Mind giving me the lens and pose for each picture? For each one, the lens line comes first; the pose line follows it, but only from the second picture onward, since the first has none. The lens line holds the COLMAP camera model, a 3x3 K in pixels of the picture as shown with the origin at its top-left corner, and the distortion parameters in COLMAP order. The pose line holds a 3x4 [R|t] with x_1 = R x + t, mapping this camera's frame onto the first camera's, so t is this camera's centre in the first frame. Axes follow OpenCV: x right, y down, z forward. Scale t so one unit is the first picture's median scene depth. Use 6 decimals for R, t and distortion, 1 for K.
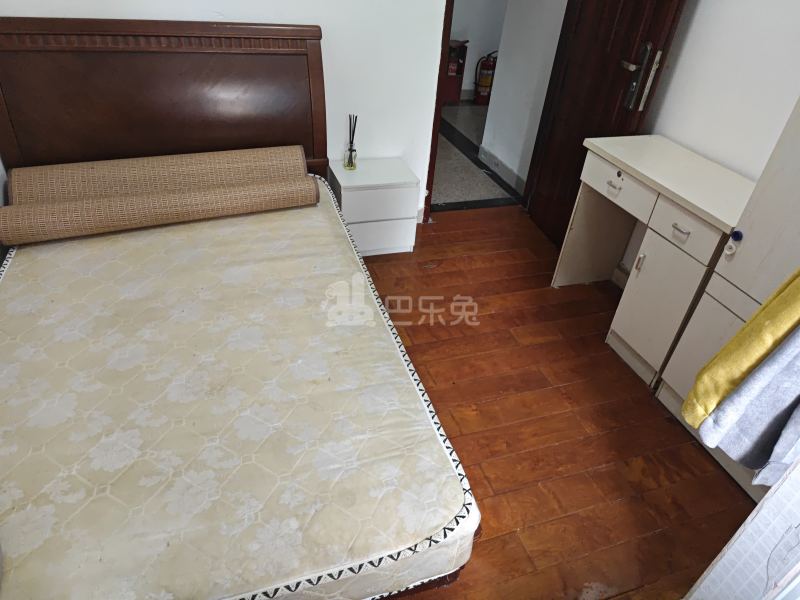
lens RADIAL K [[538.8, 0, 399.7], [0, 538.8, 294.5], [0, 0, 1]] dist [0.050434, -0.044389]
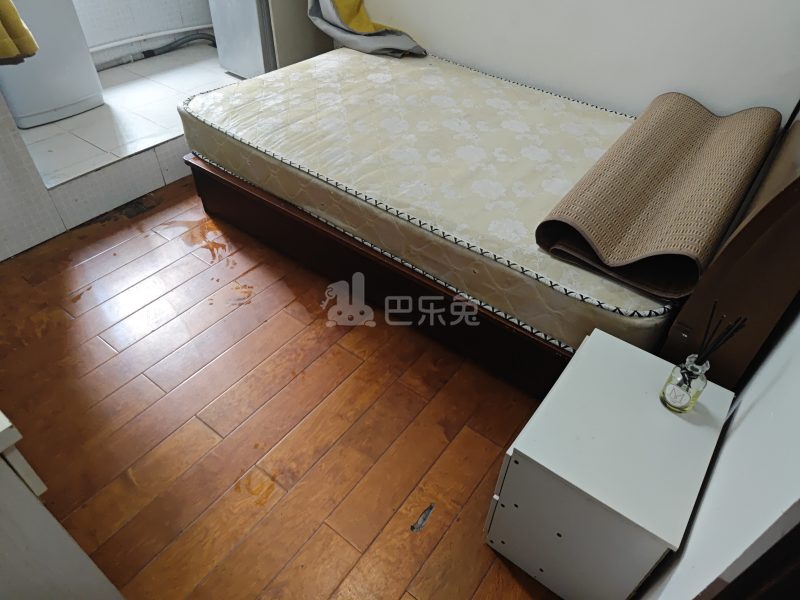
lens RADIAL K [[538.8, 0, 399.7], [0, 538.8, 294.5], [0, 0, 1]] dist [0.050434, -0.044389]
pose [[-0.823436, 0.305429, -0.478190, 0.504655], [-0.398547, 0.288530, 0.870581, -1.065488], [0.403873, 0.907449, -0.115859, 1.769425]]
